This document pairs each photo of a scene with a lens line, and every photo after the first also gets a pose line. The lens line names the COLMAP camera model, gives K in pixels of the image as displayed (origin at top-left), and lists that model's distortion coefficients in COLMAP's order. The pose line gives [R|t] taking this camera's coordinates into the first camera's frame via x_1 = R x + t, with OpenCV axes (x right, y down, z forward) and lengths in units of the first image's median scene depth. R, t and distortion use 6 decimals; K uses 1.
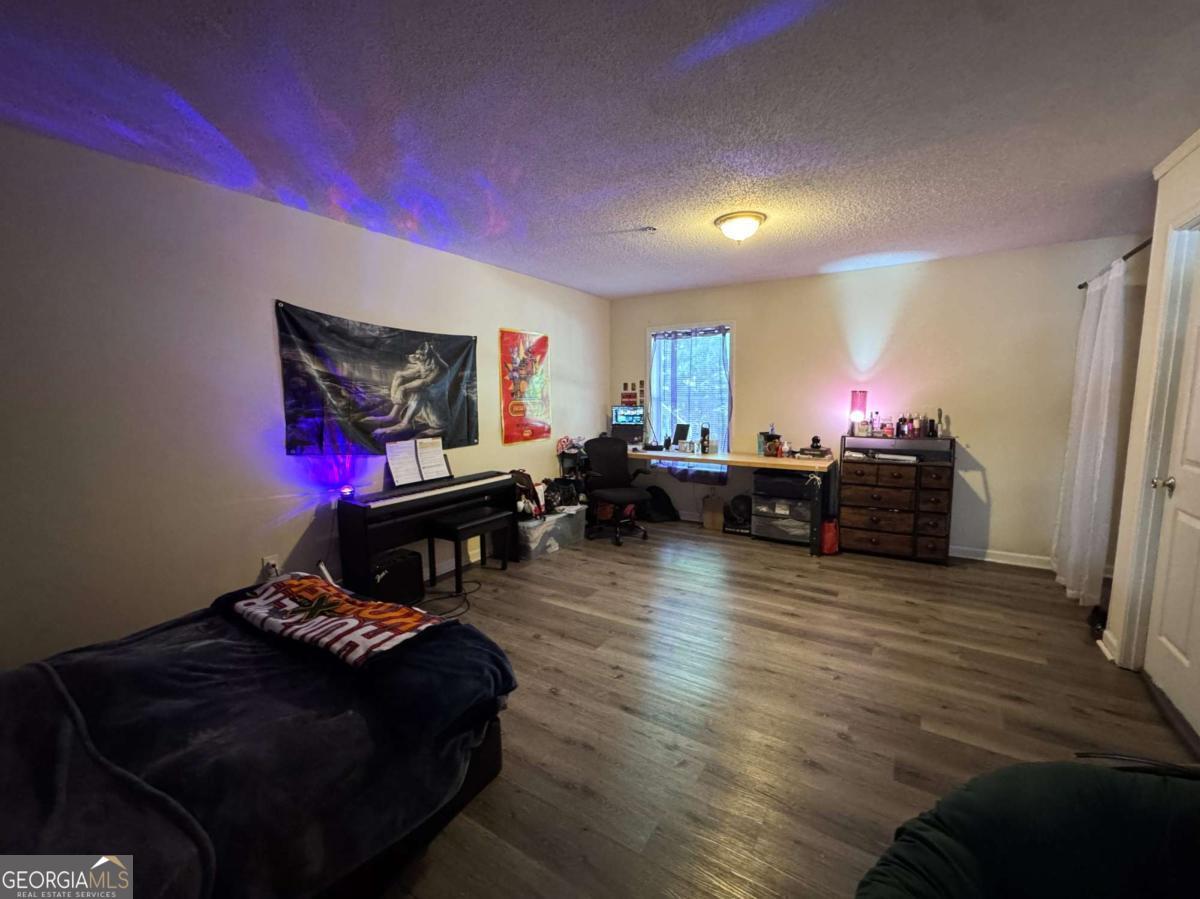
lens RADIAL K [[479.5, 0, 607.9], [0, 479.5, 450.5], [0, 0, 1]] dist [-0.001559, -0.000622]
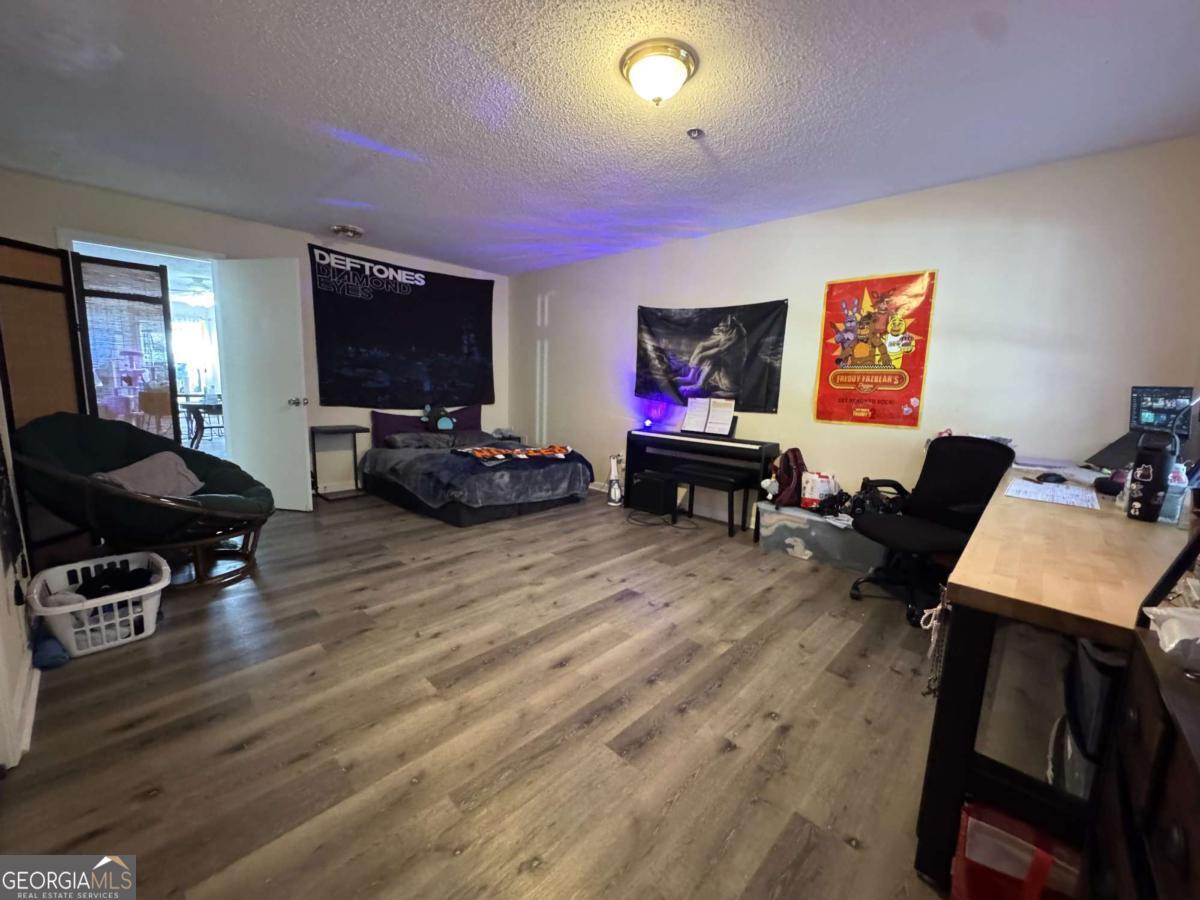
lens RADIAL K [[479.5, 0, 607.2], [0, 479.5, 451.5], [0, 0, 1]] dist [-0.001559, -0.000622]
pose [[-0.175351, 0.145772, -0.973654, 0.852091], [-0.144920, 0.974382, 0.171981, -0.063508], [0.973781, 0.171259, -0.149733, 0.959707]]
